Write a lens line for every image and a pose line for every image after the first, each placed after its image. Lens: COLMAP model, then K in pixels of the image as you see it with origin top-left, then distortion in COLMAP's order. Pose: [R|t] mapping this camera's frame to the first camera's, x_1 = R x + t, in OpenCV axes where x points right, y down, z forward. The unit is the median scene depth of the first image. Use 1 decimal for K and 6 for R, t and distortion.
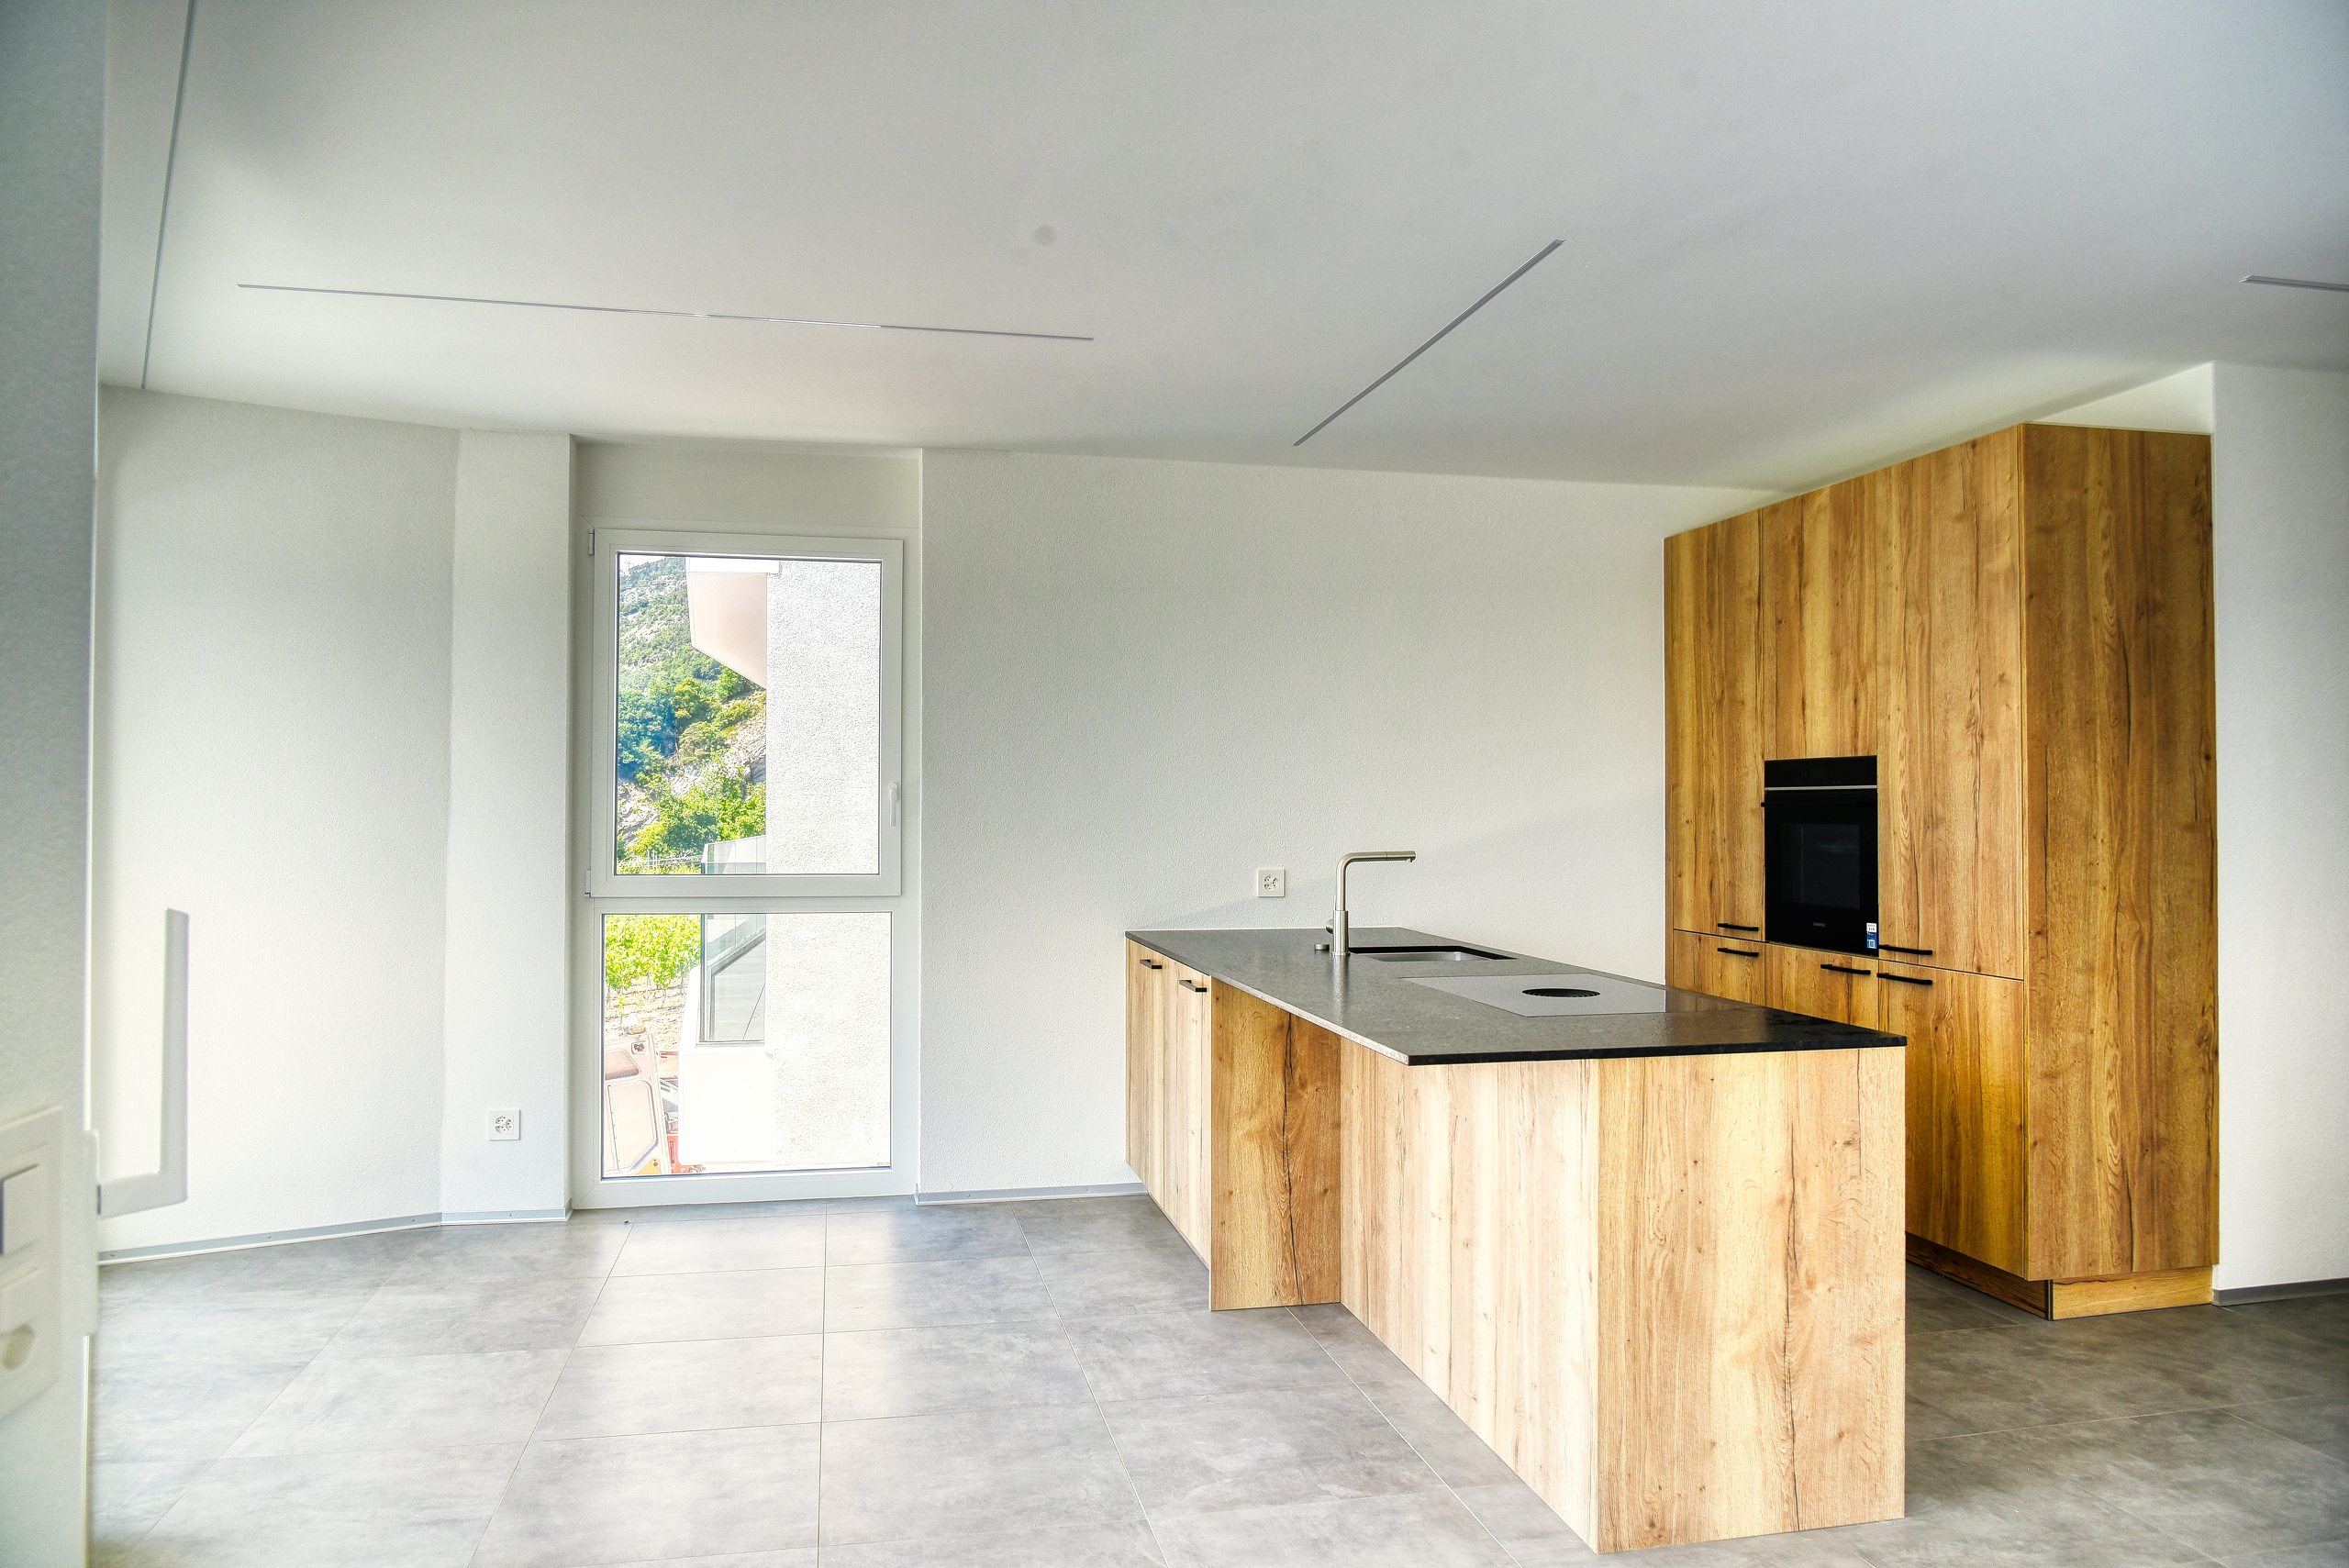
lens RADIAL K [[1607.0, 0, 1174.2], [0, 1607.0, 738.5], [0, 0, 1]] dist [-0.047232, 0.000430]
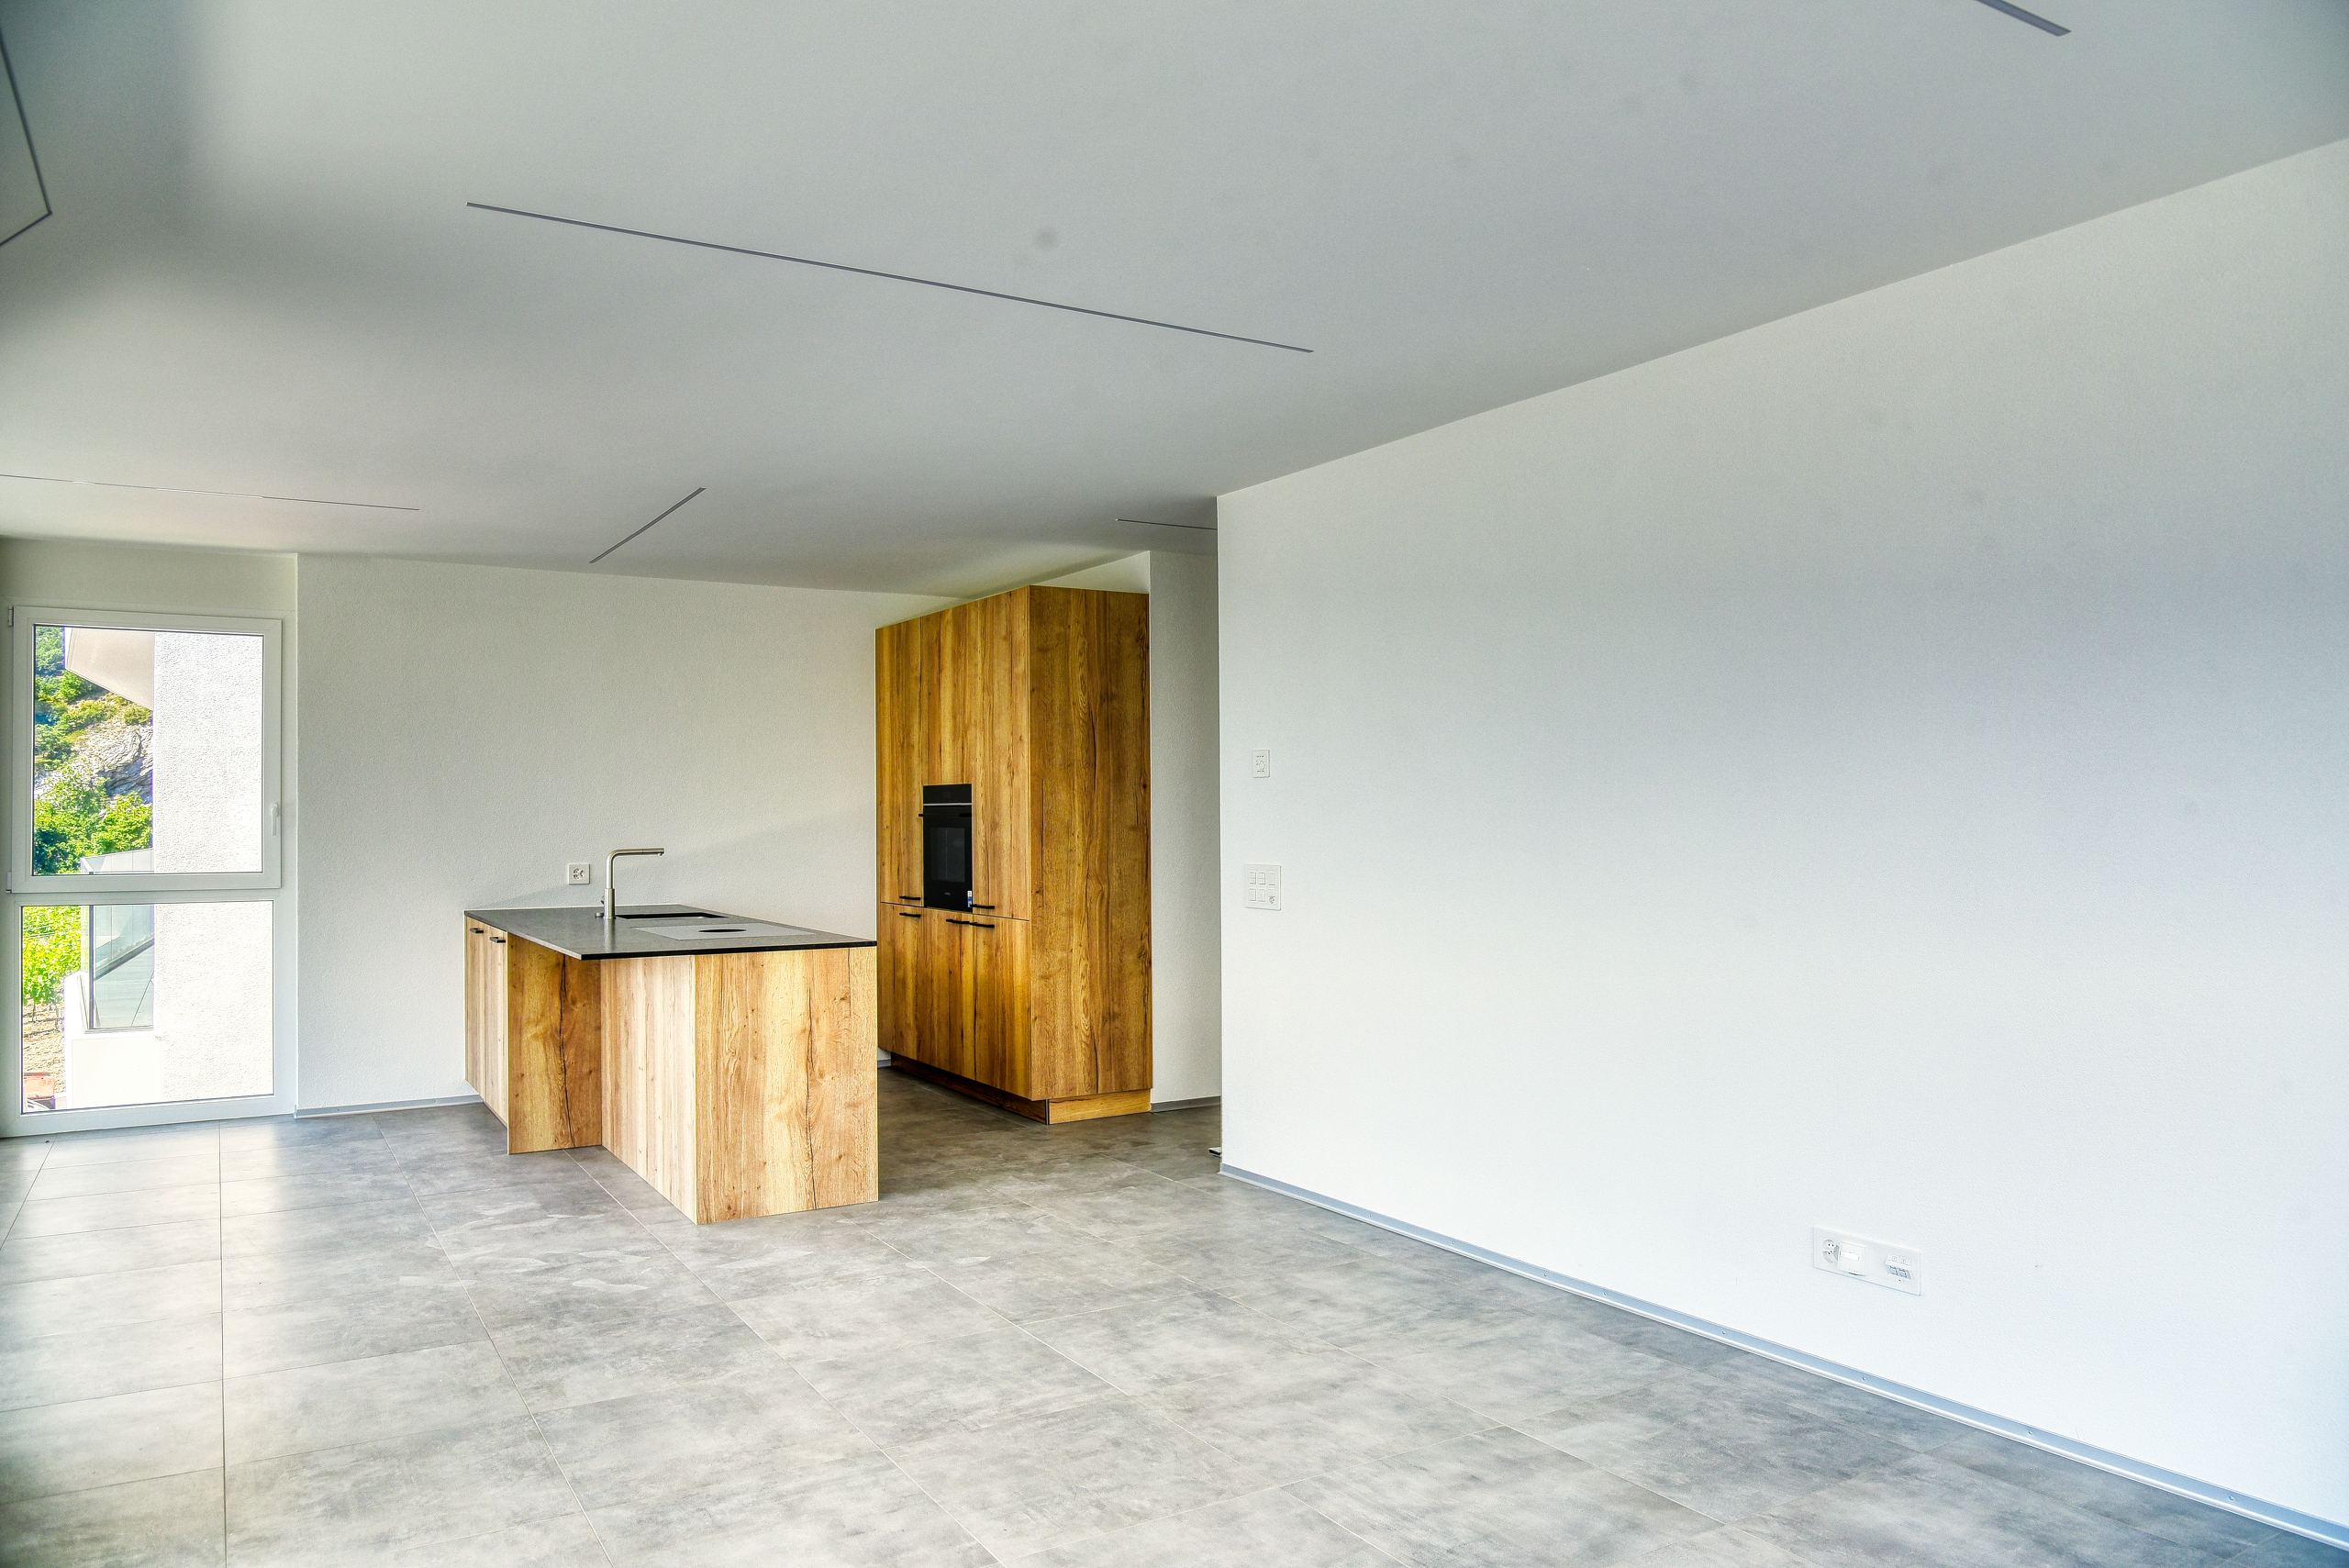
lens RADIAL K [[1619.5, 0, 1174.5], [0, 1619.5, 784.0], [0, 0, 1]] dist [-0.025666, 0.003534]
pose [[0.945608, -0.000961, 0.325306, 0.124597], [-0.006425, 0.999745, 0.021630, -0.028061], [-0.325244, -0.022544, 0.945362, -0.641757]]
